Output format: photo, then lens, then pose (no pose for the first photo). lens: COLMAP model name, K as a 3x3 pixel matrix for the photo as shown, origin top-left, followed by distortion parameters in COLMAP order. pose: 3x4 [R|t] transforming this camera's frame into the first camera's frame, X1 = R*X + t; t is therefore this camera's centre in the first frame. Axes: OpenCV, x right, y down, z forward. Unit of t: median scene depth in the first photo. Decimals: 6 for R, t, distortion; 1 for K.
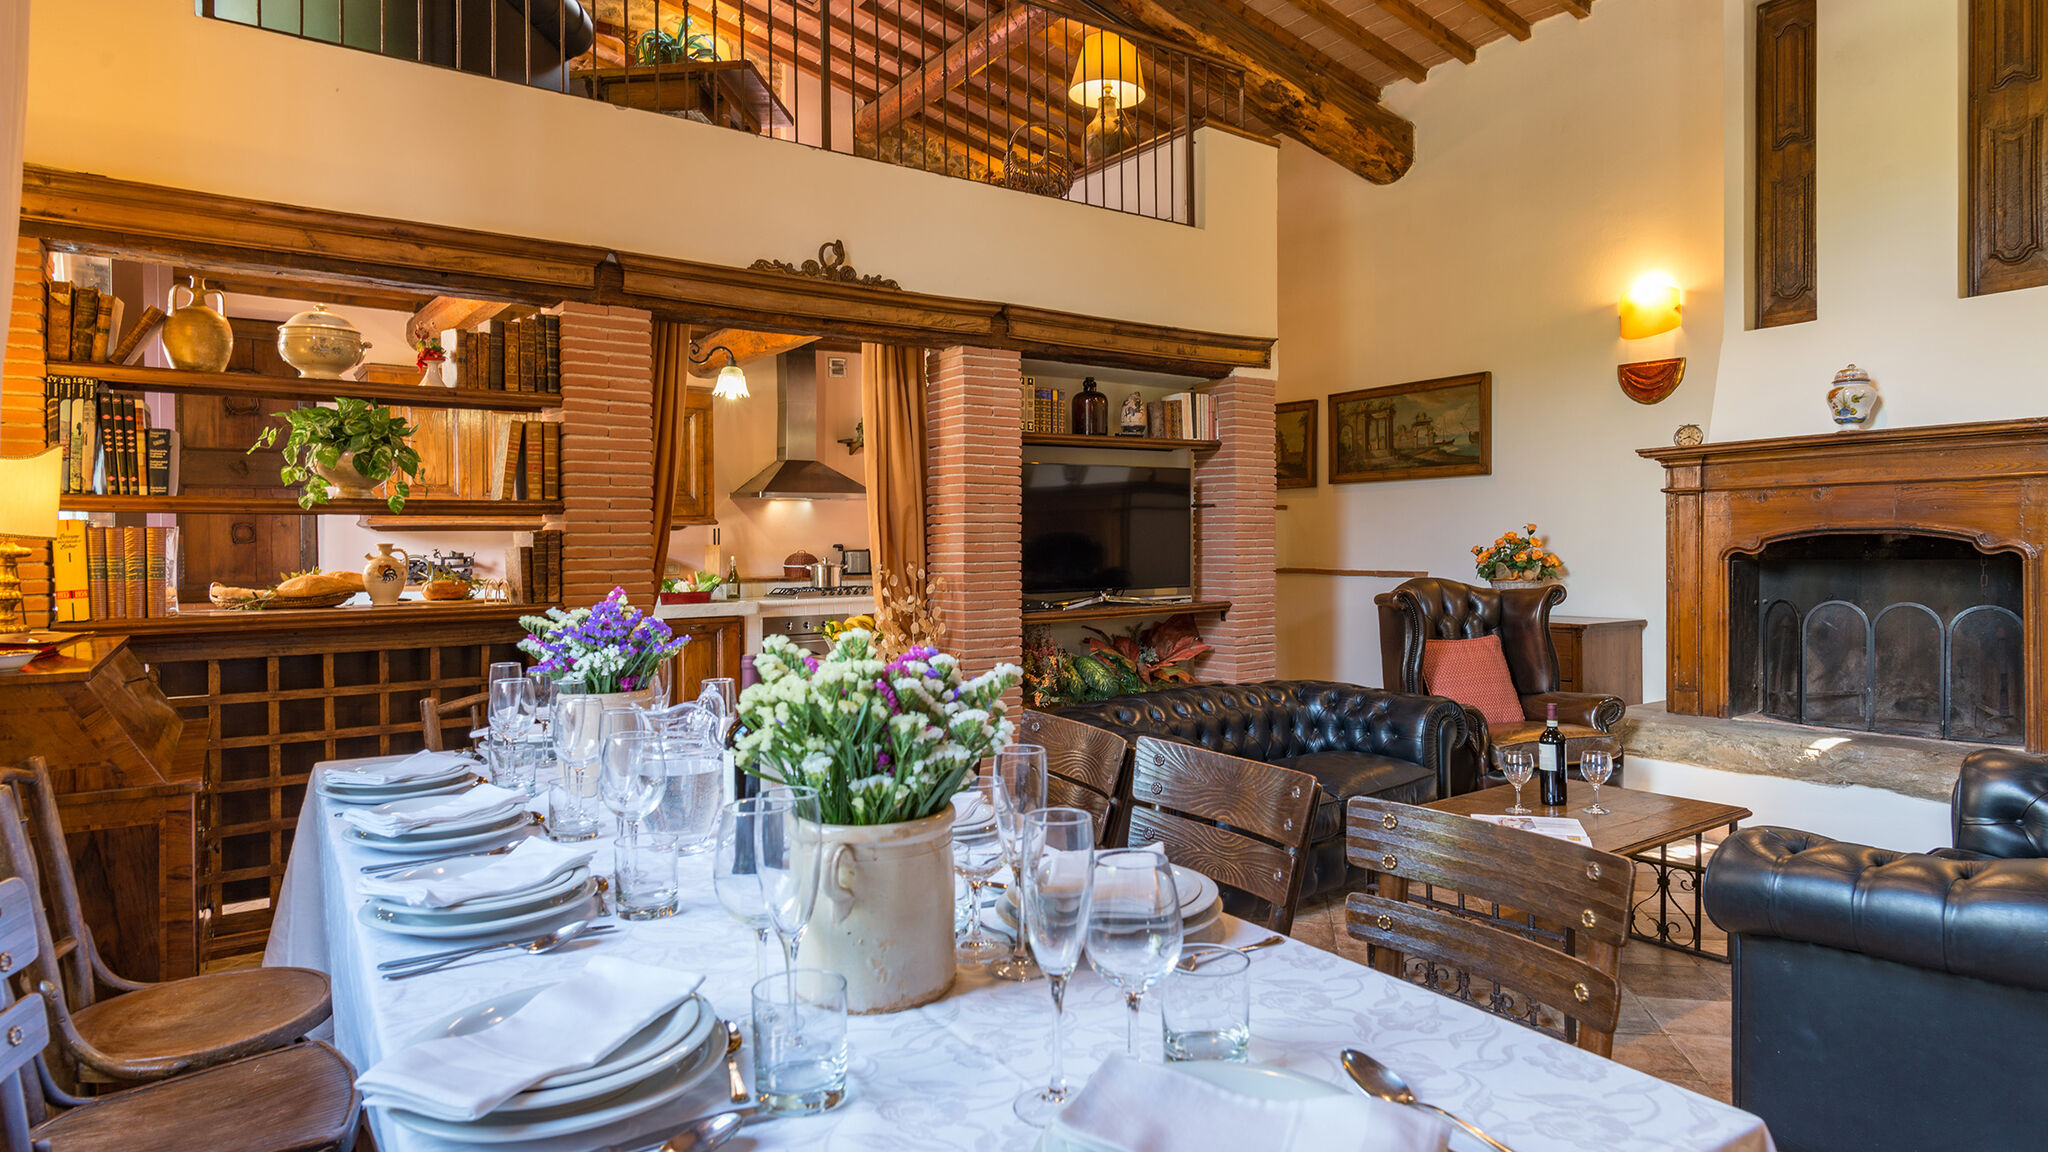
lens RADIAL K [[1203.5, 0, 1027.3], [0, 1203.5, 558.7], [0, 0, 1]] dist [-0.002650, -0.000159]
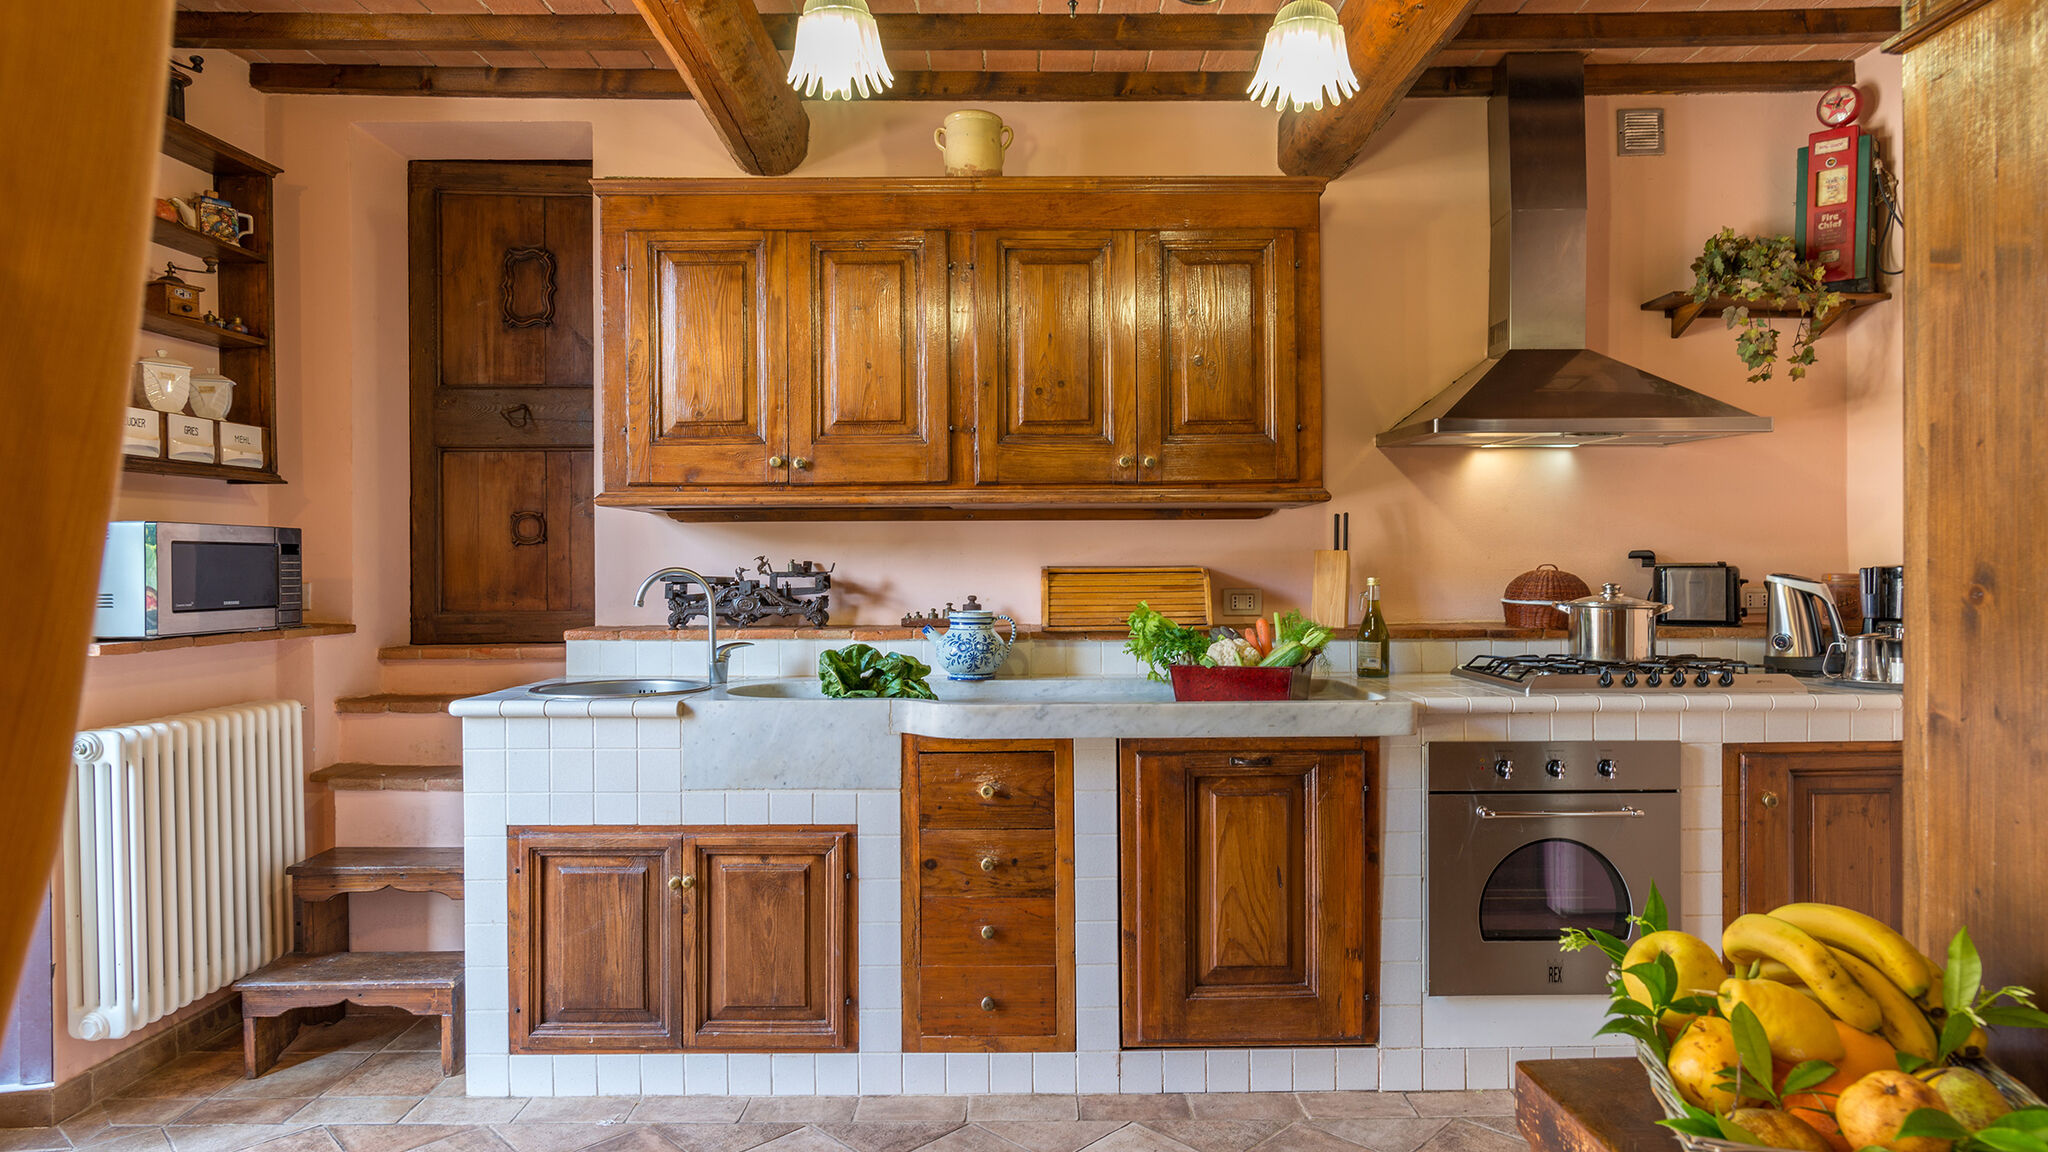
lens RADIAL K [[1203.5, 0, 1024.5], [0, 1203.5, 567.0], [0, 0, 1]] dist [-0.002650, -0.000159]
pose [[0.822856, 0.008360, -0.568188, -0.103686], [-0.011887, 0.999926, -0.002502, -0.003087], [0.568125, 0.008812, 0.822895, 0.576675]]
